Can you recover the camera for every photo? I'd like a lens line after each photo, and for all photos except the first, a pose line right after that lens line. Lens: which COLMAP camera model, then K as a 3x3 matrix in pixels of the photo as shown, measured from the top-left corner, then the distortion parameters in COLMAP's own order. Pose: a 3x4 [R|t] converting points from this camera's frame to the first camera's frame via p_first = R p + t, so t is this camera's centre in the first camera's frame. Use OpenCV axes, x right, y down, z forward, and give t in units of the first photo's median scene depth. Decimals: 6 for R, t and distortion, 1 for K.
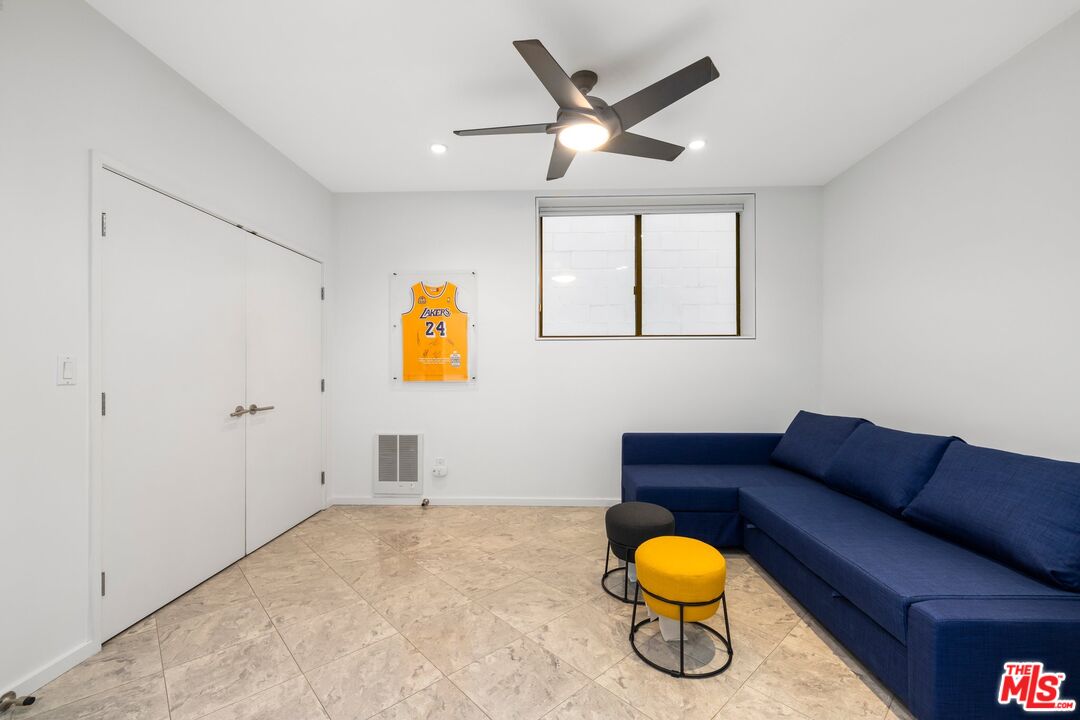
lens RADIAL K [[456.7, 0, 540.0], [0, 456.7, 364.2], [0, 0, 1]] dist [0.001335, 0.000063]
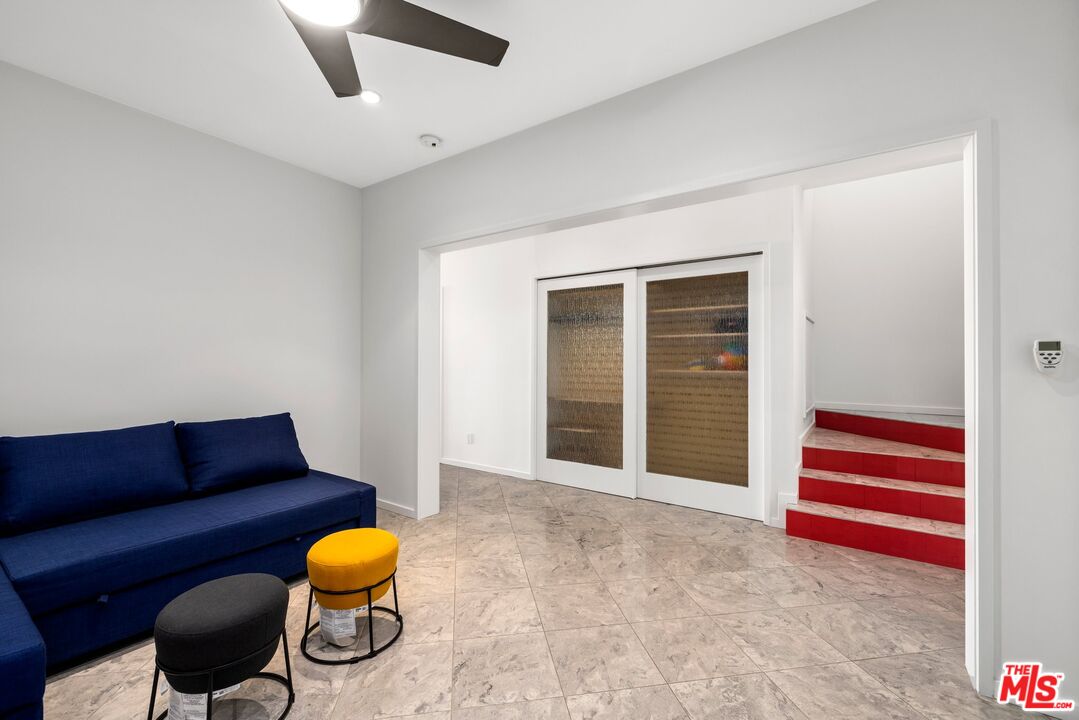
lens RADIAL K [[456.3, 0, 539.6], [0, 456.3, 360.9], [0, 0, 1]] dist [0.001335, 0.000063]
pose [[-0.840746, 0.000288, 0.541430, -0.671731], [-0.006033, 0.999933, -0.009900, 0.008003], [-0.541397, -0.011589, -0.840687, 1.828458]]
